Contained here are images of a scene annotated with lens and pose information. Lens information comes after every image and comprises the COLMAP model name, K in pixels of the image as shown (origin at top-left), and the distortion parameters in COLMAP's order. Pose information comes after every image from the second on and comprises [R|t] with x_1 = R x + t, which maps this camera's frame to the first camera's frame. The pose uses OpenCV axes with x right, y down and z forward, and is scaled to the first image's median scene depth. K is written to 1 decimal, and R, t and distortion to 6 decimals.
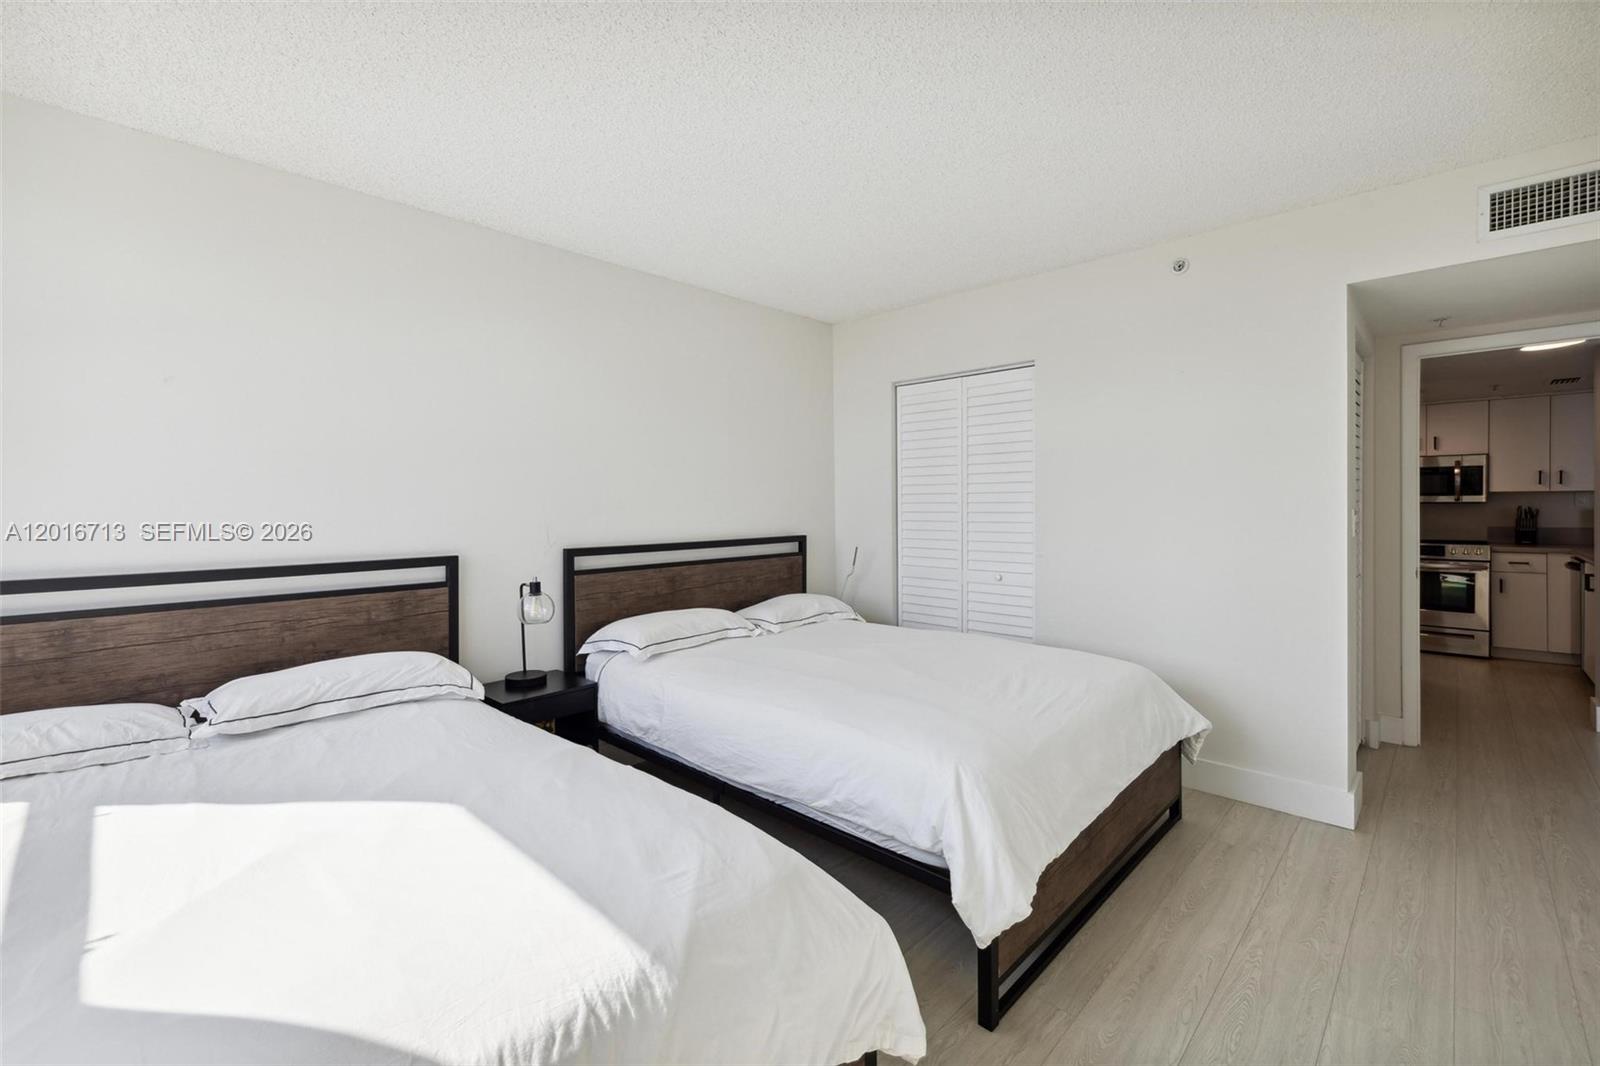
lens RADIAL K [[681.0, 0, 800.8], [0, 681.0, 514.0], [0, 0, 1]] dist [0.000853, -0.000032]
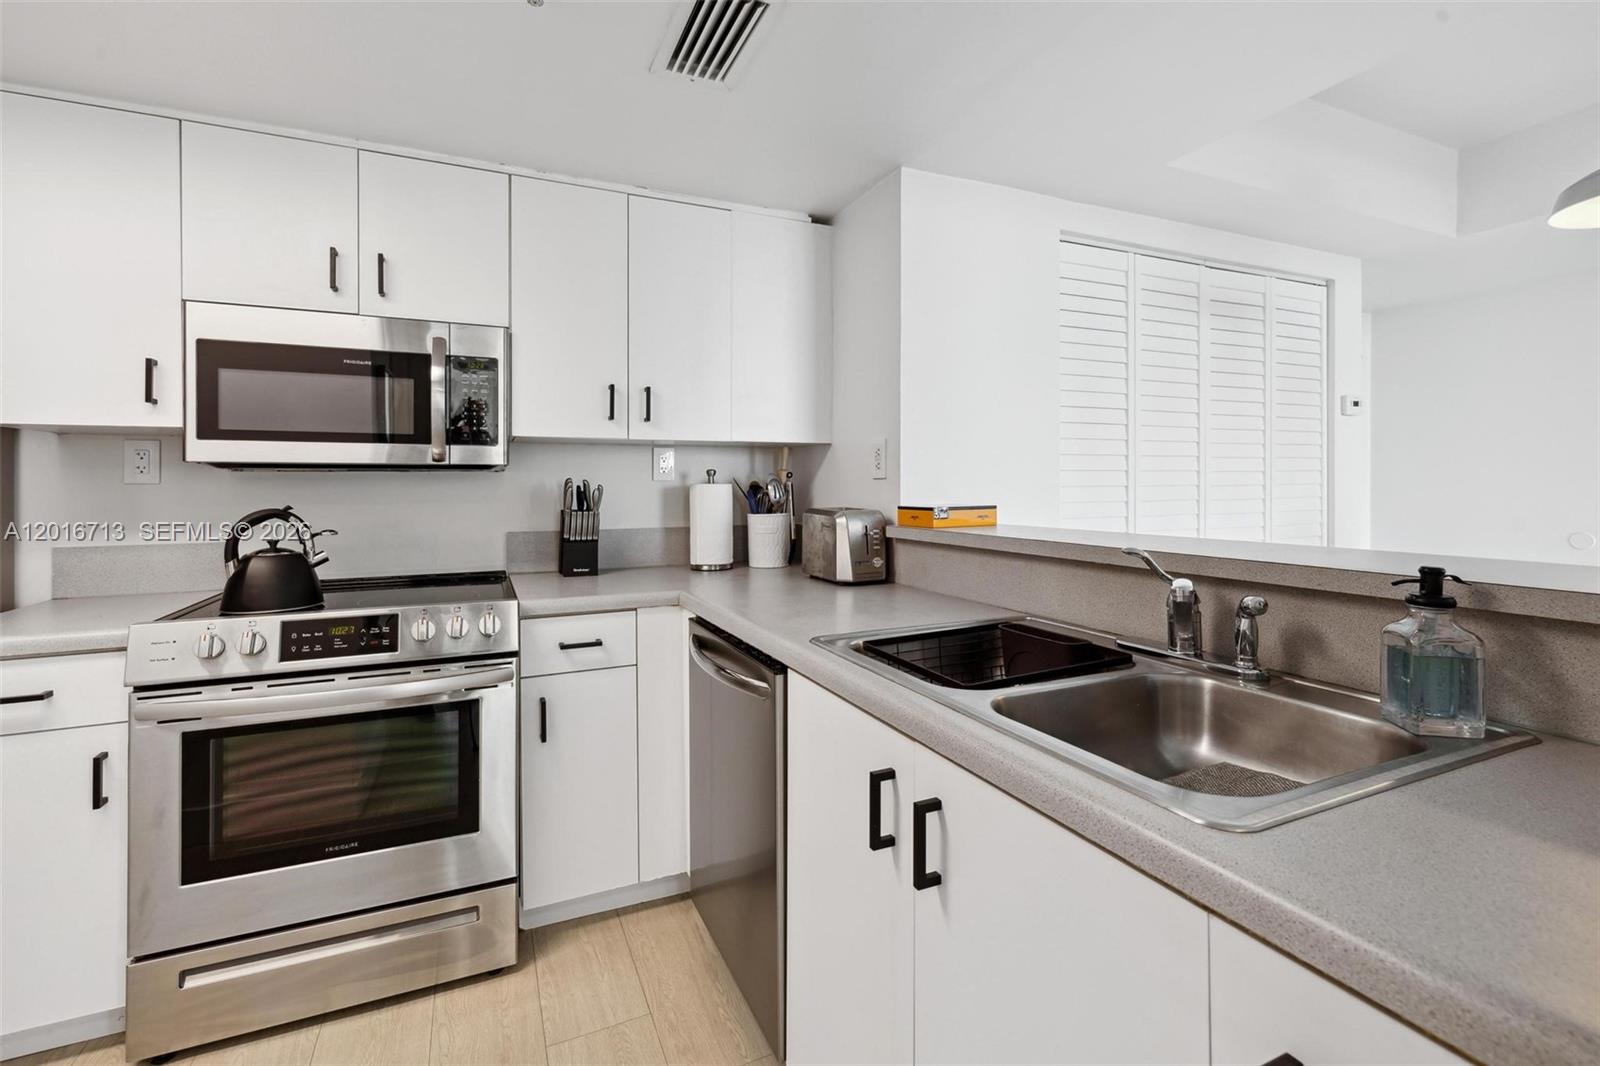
lens RADIAL K [[714.3, 0, 785.4], [0, 714.3, 490.5], [0, 0, 1]] dist [0.003305, -0.000019]
pose [[0.382273, 0.004405, 0.924039, 0.729034], [0.009309, 0.999920, -0.008618, -0.000279], [-0.924003, 0.011897, 0.382201, 0.734140]]
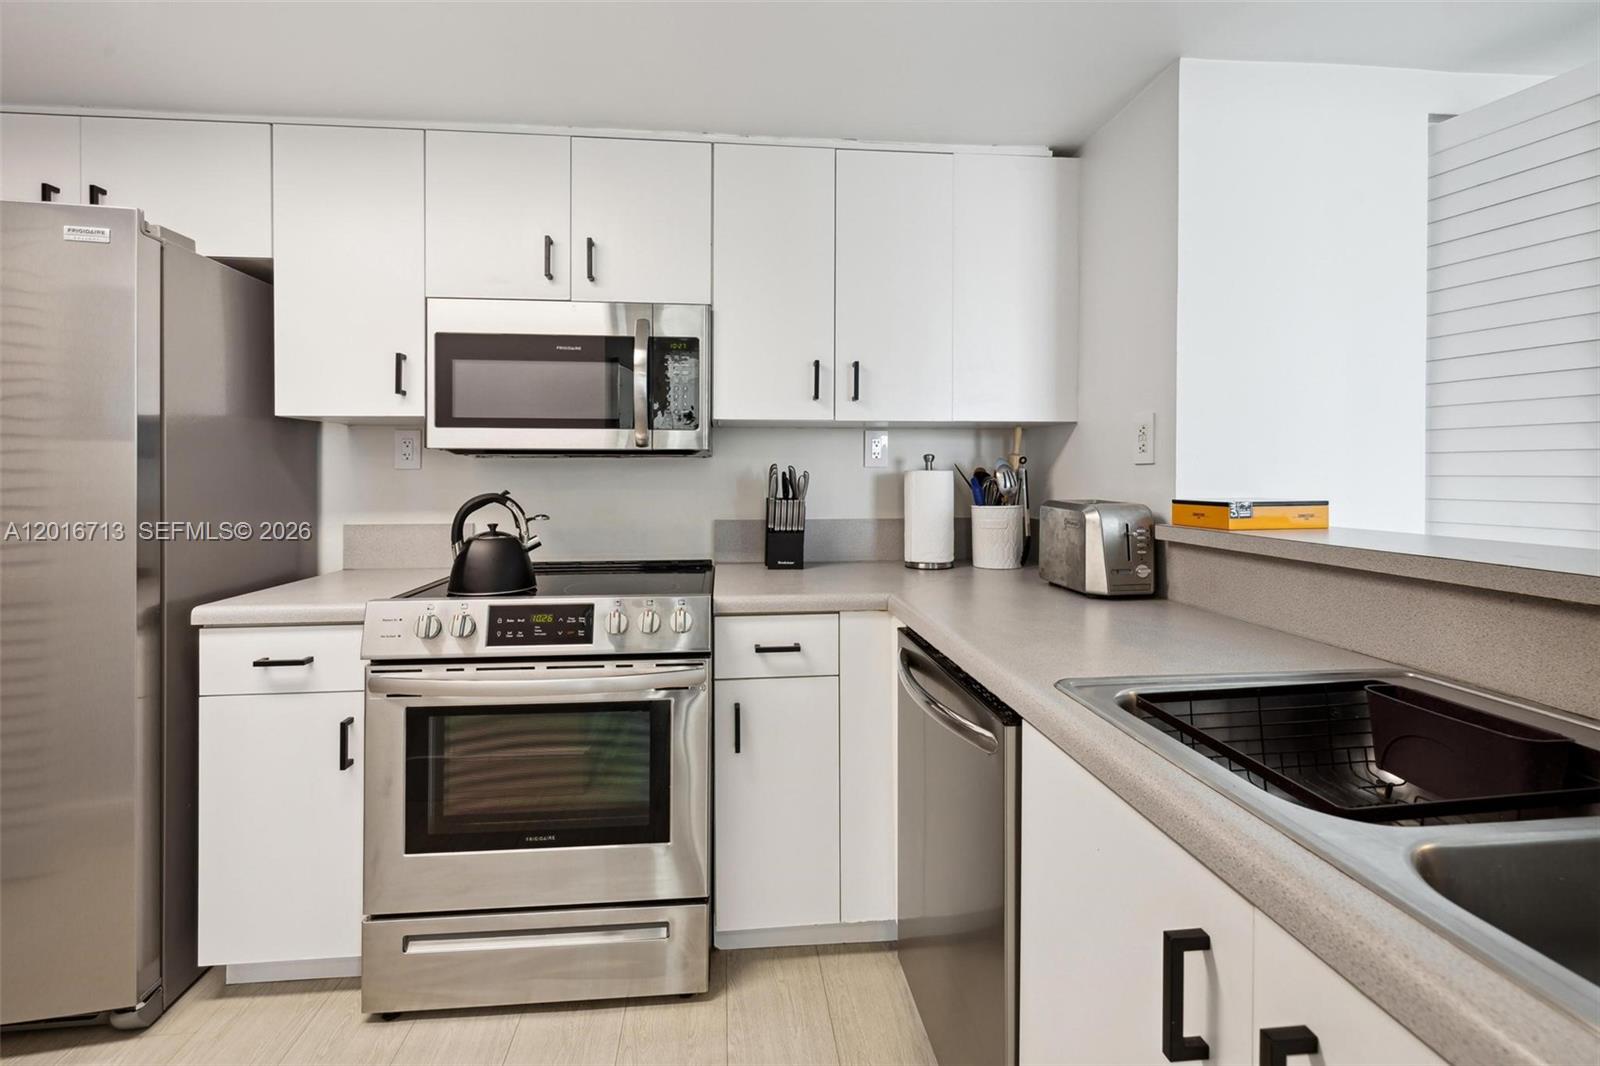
lens RADIAL K [[693.1, 0, 782.1], [0, 693.1, 476.6], [0, 0, 1]] dist [0.000295, -0.000086]
pose [[0.657572, 0.009274, 0.753335, 0.783085], [0.000453, 0.999919, -0.012704, -0.000623], [-0.753392, 0.008695, 0.657515, 0.757592]]
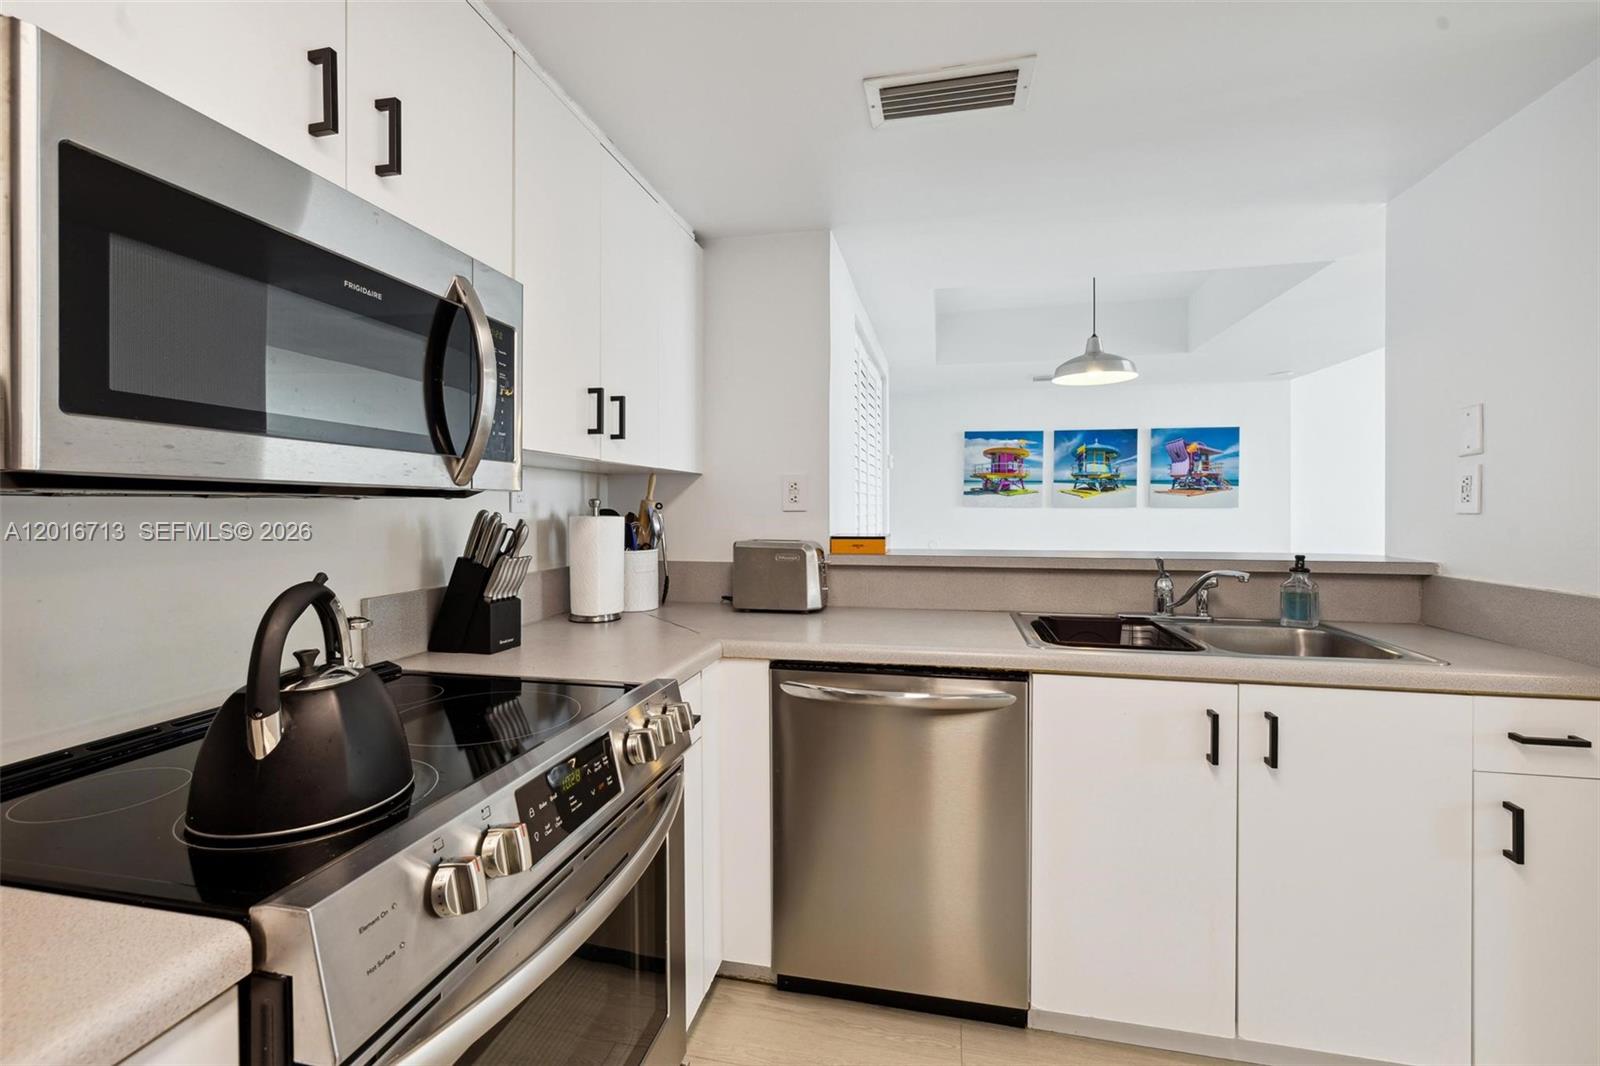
lens RADIAL K [[707.7, 0, 796.6], [0, 707.7, 511.3], [0, 0, 1]] dist [0.001002, 0.000001]
pose [[-0.524865, 0.007773, 0.851150, 0.759019], [0.017204, 0.999851, 0.001477, -0.010291], [-0.851012, 0.015419, -0.524921, 1.054415]]
